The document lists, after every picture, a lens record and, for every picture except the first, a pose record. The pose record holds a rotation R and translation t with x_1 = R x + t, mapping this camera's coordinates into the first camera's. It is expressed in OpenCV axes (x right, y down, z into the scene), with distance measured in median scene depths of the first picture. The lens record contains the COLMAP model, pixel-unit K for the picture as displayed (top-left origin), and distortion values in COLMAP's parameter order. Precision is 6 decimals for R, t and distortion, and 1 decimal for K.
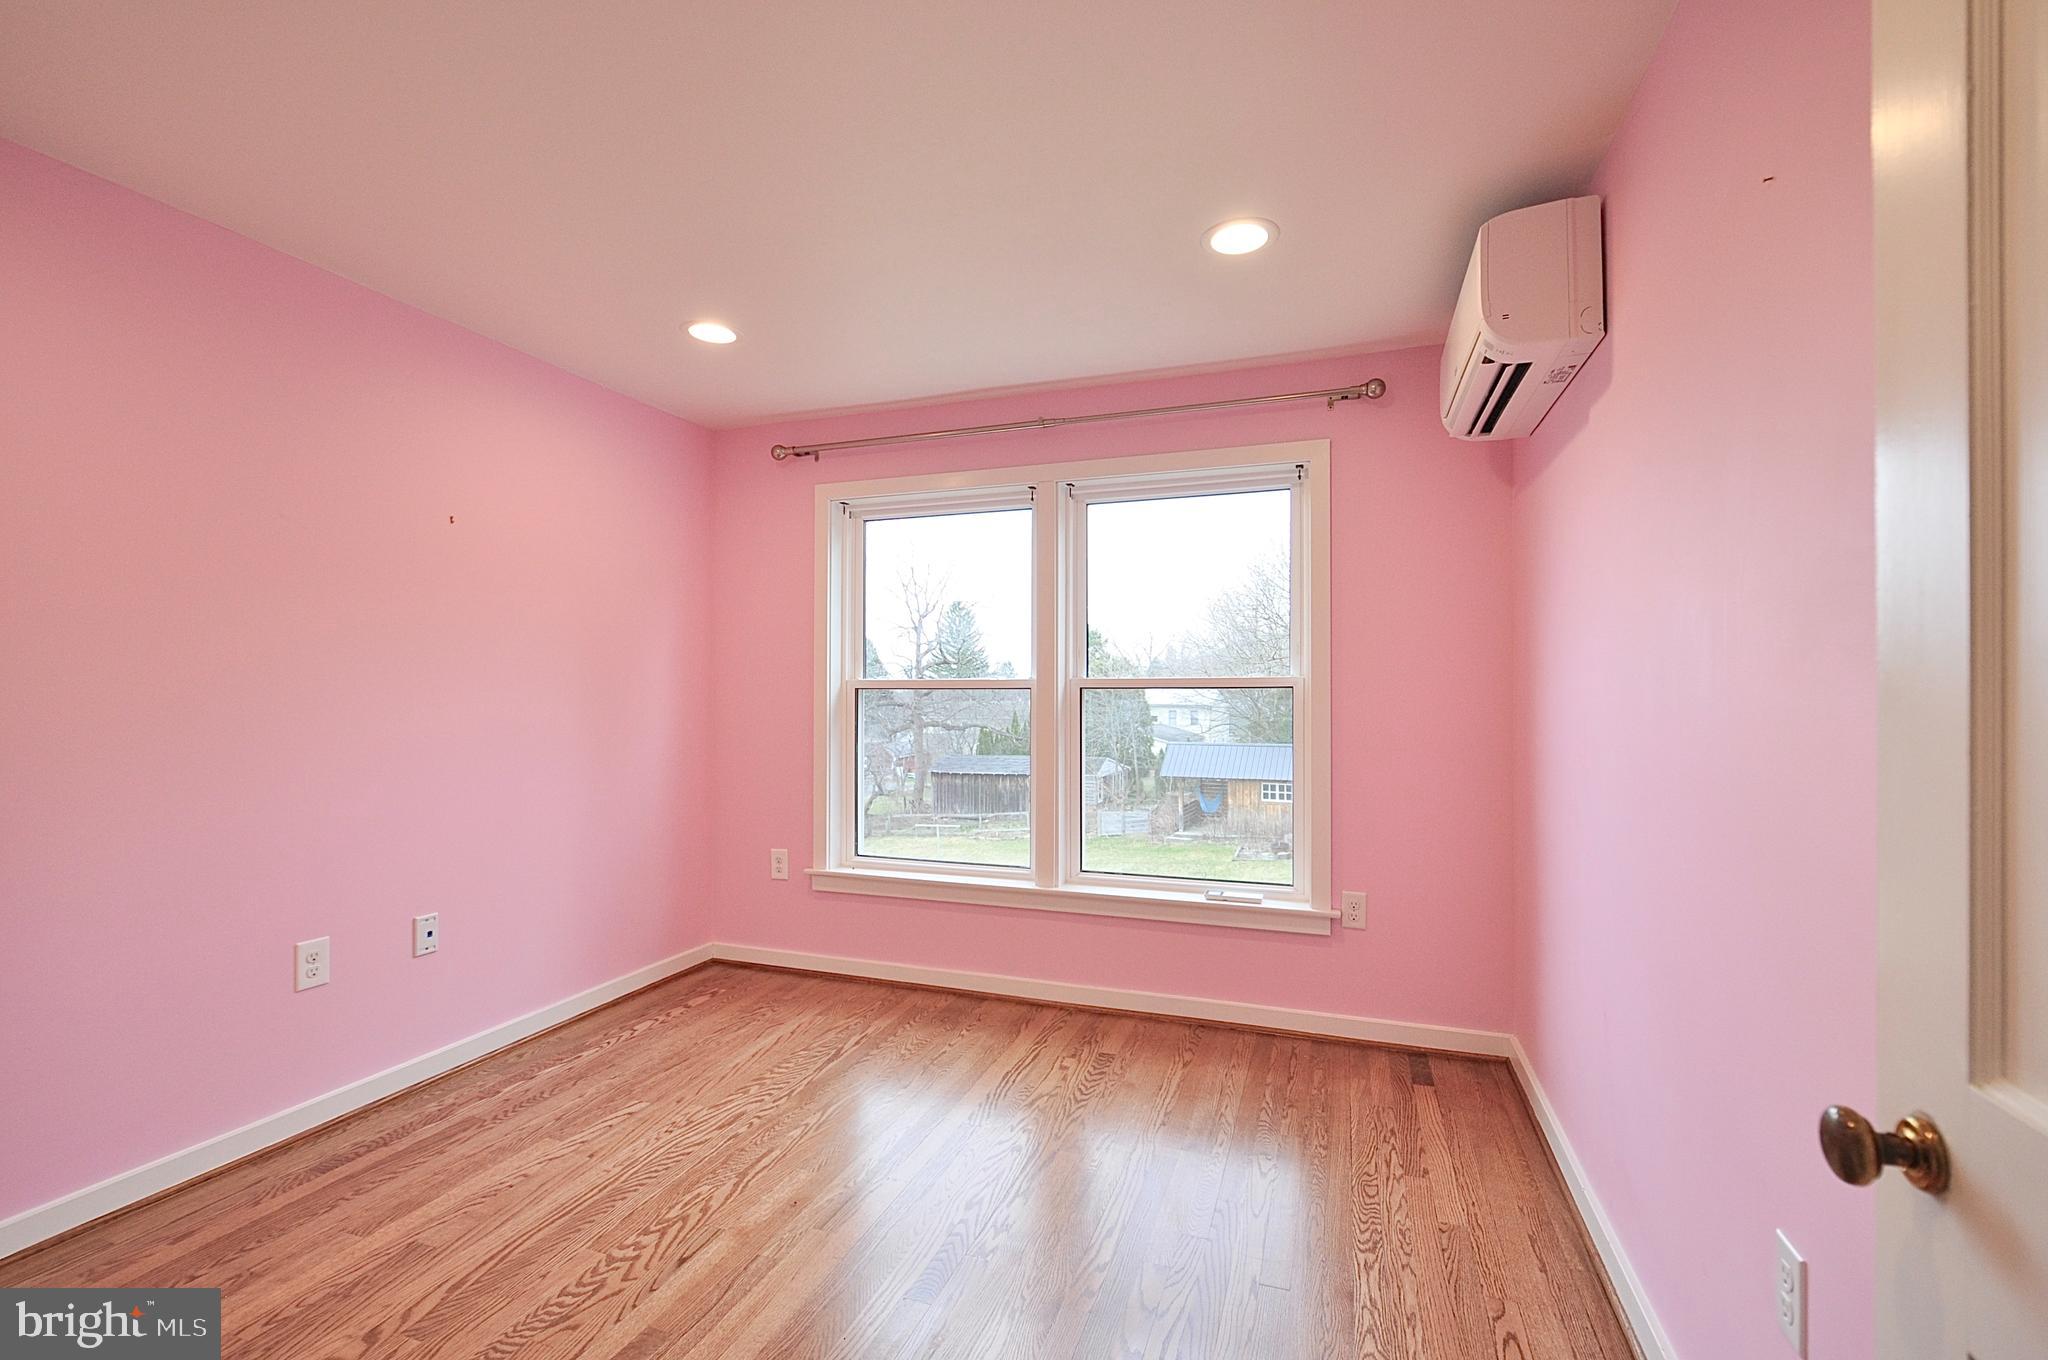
lens RADIAL K [[893.2, 0, 1025.8], [0, 893.2, 688.5], [0, 0, 1]] dist [-0.000155, -0.000203]
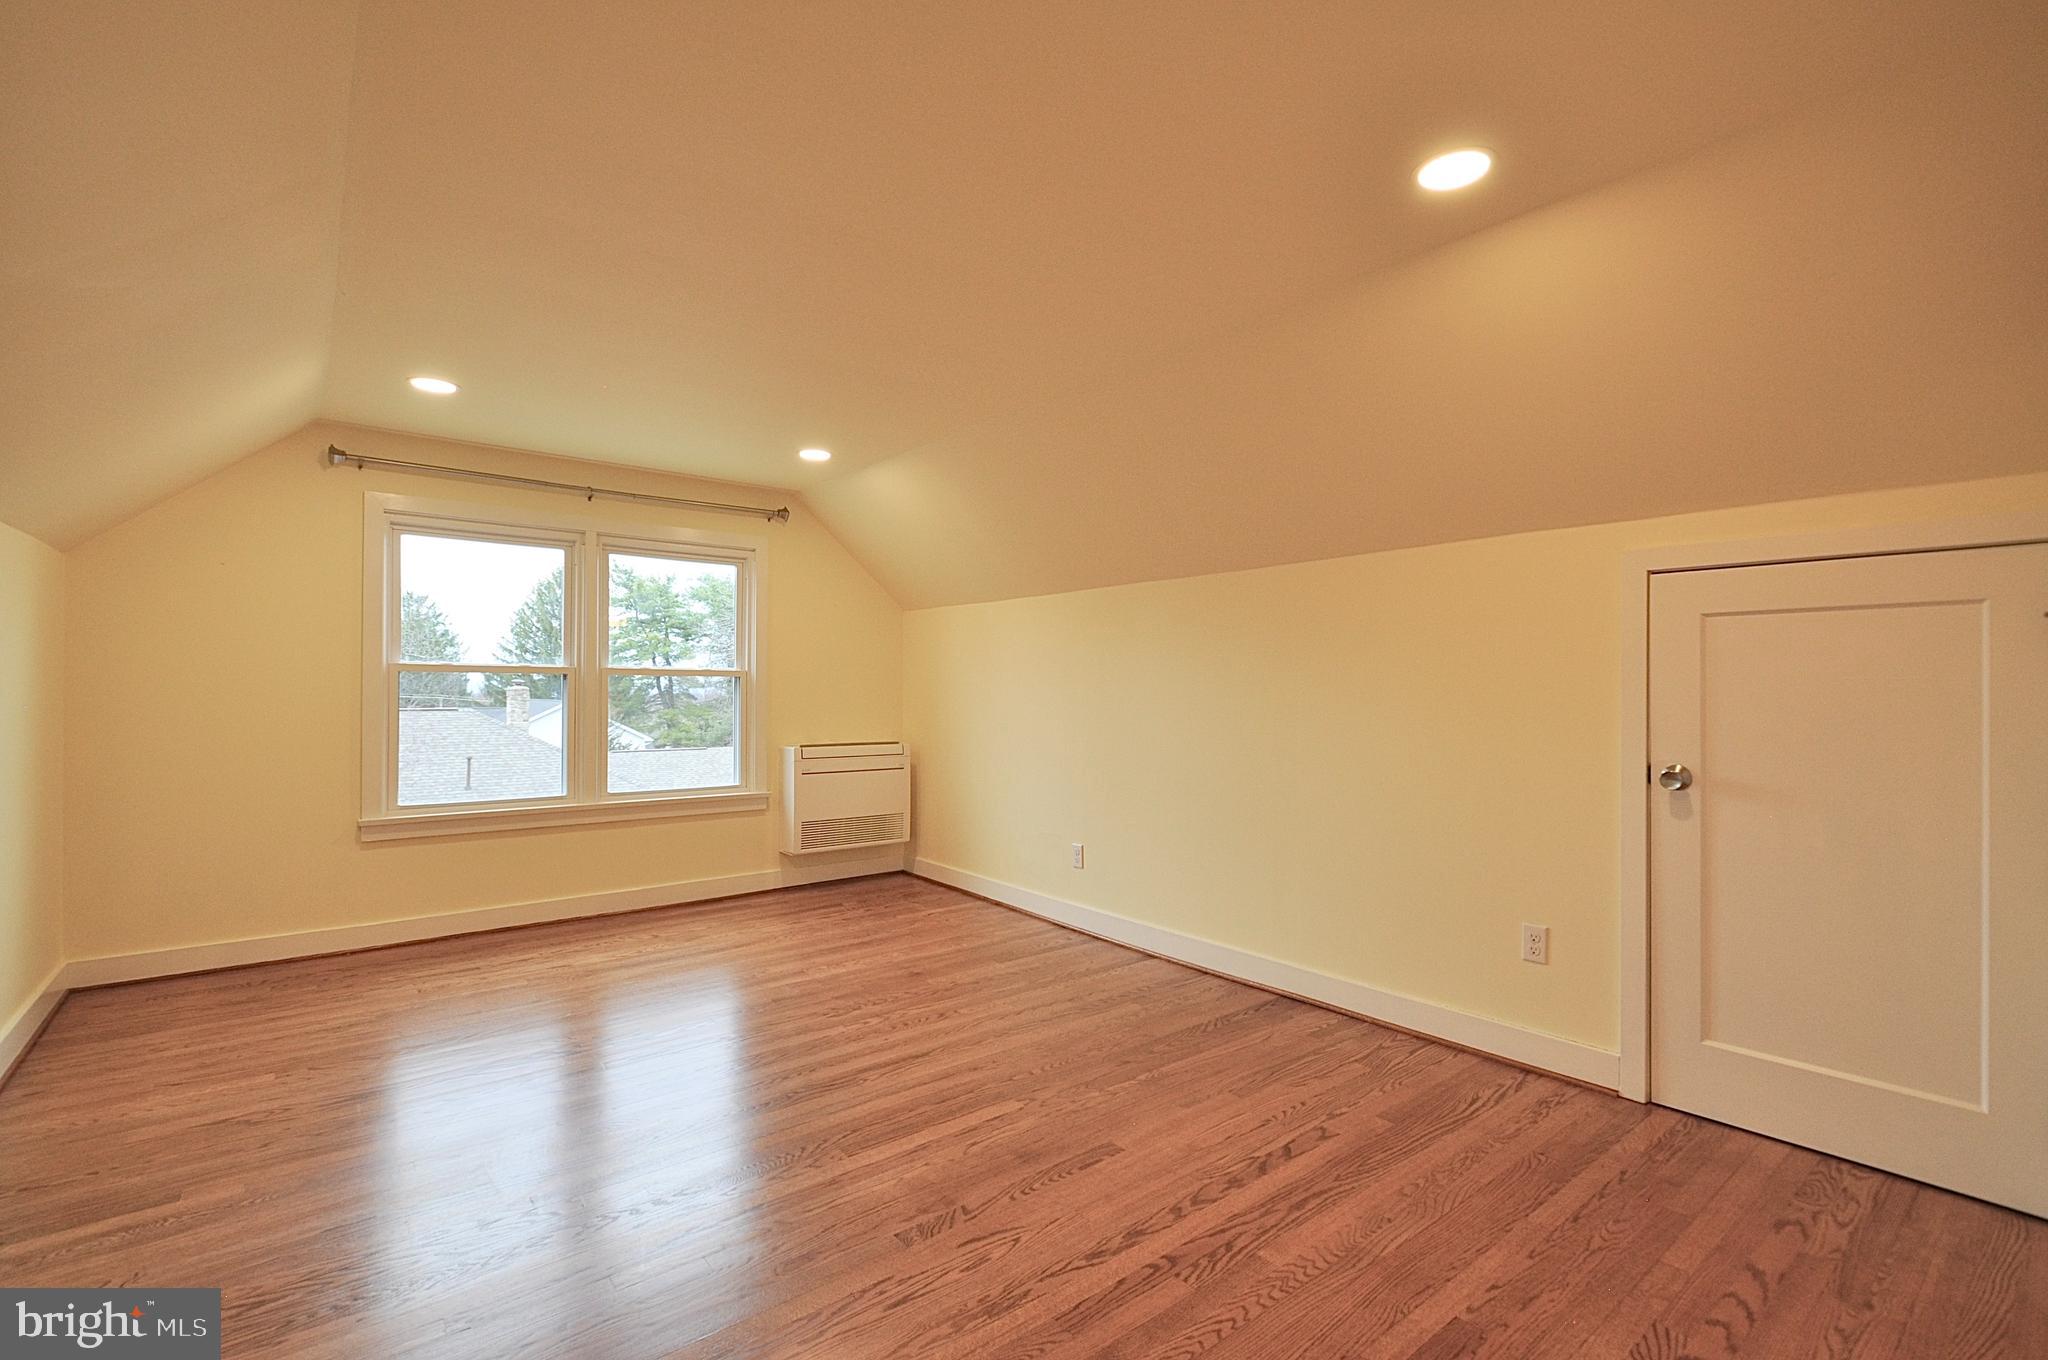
lens RADIAL K [[893.2, 0, 1023.2], [0, 893.2, 685.9], [0, 0, 1]] dist [-0.000155, -0.000203]
pose [[0.525528, 0.010392, 0.850713, -0.754710], [-0.013385, 0.999903, -0.003946, 0.002959], [-0.850671, -0.009313, 0.525616, -0.287122]]
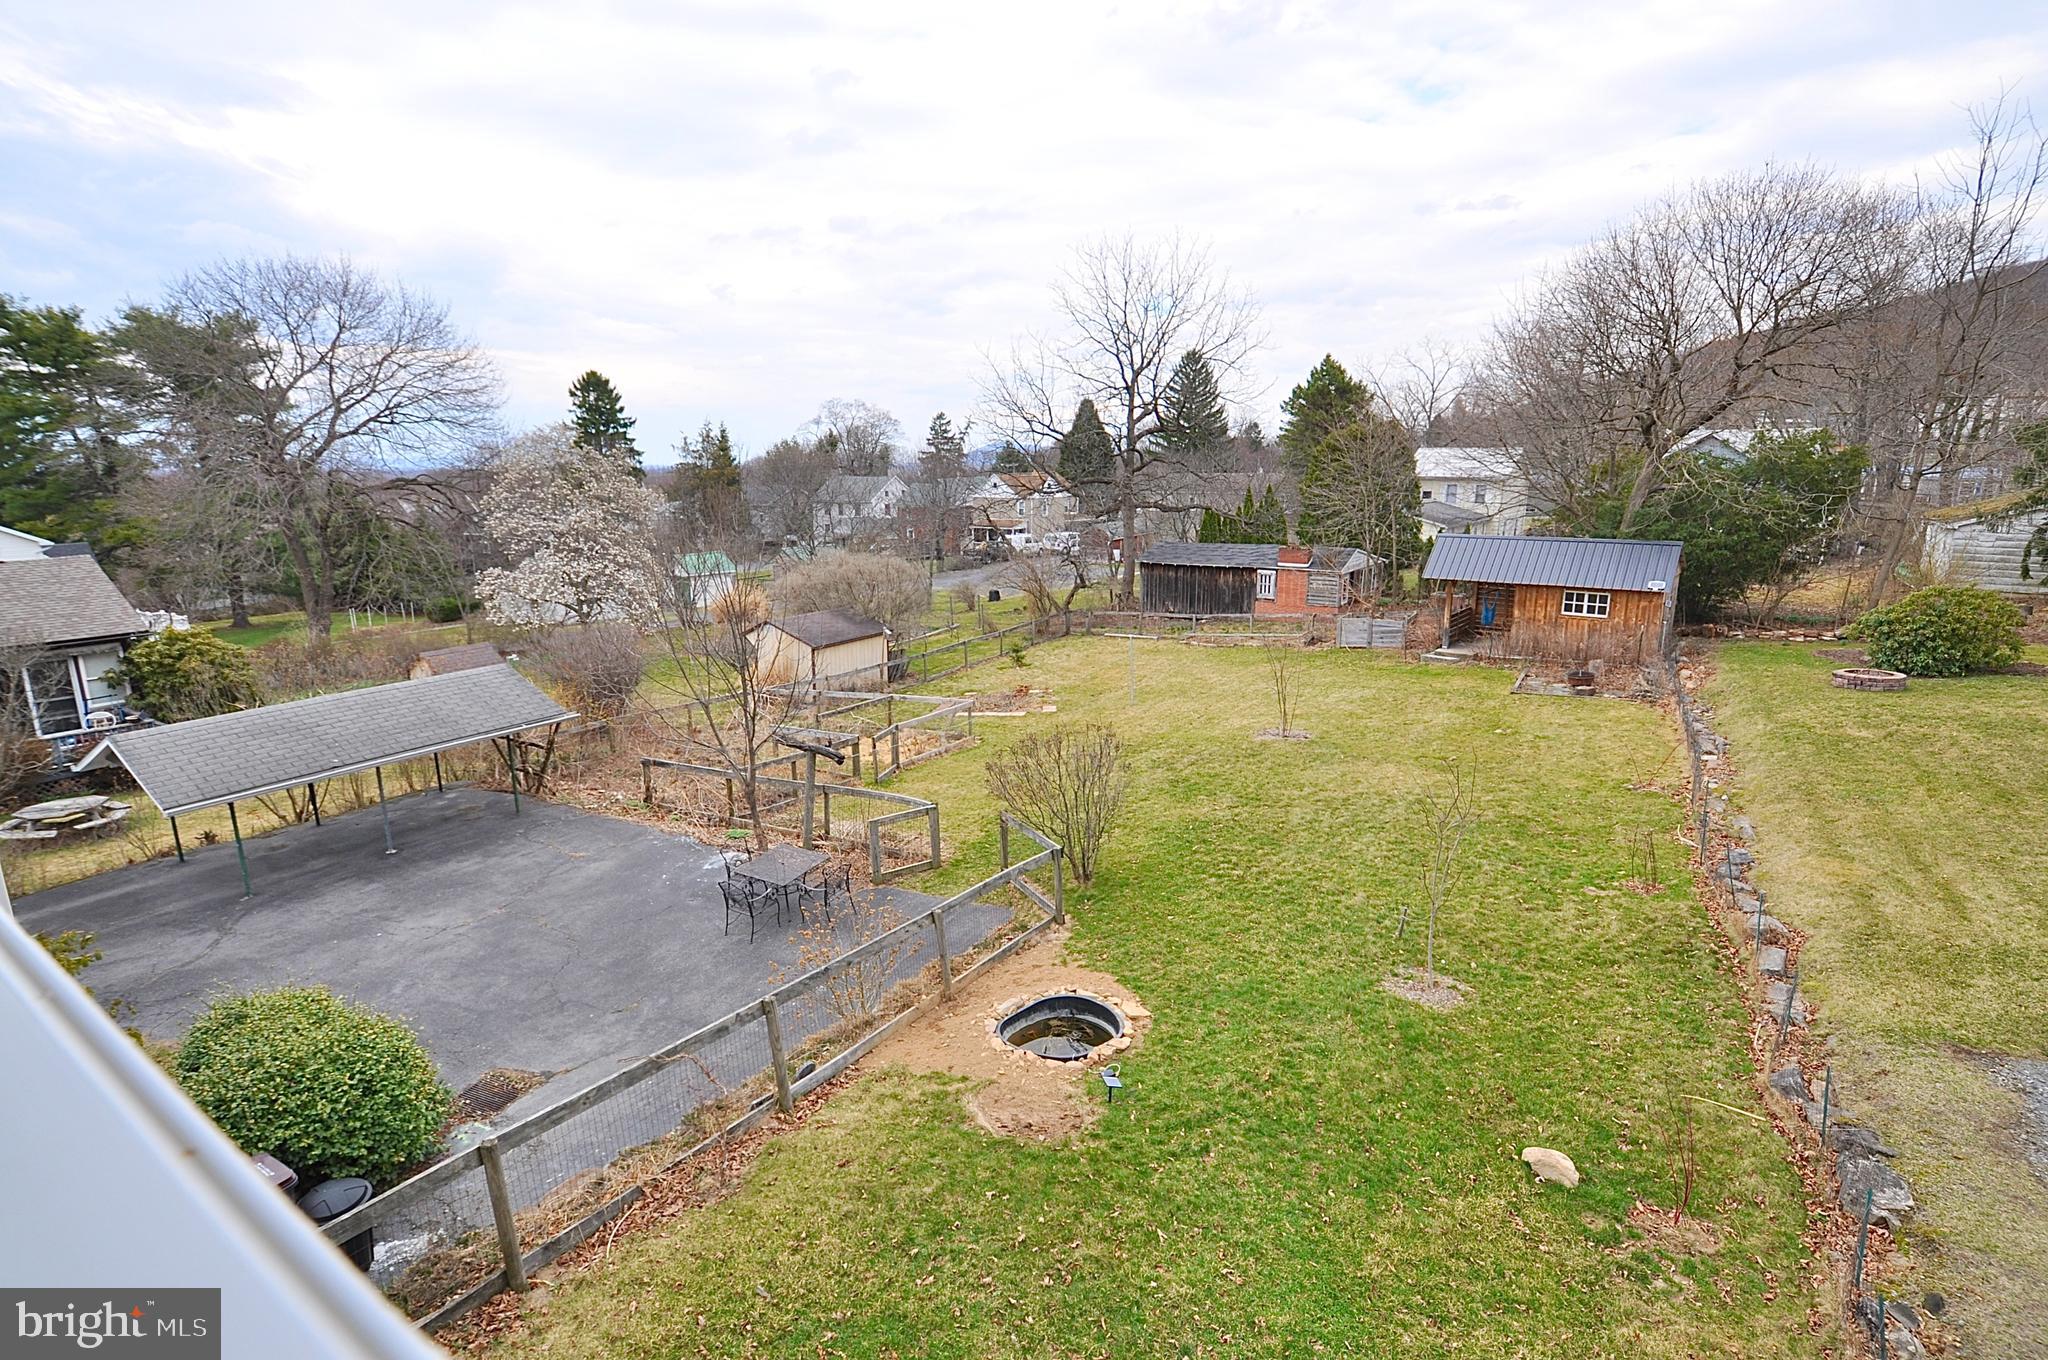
lens RADIAL K [[961.1, 0, 1026.0], [0, 961.1, 679.5], [0, 0, 1]] dist [0.005532, 0.000054]
pose [[0.969286, 0.051395, -0.240508, 0.015216], [0.005318, 0.973313, 0.229420, -0.009489], [0.245880, -0.223653, 0.943145, 0.072352]]
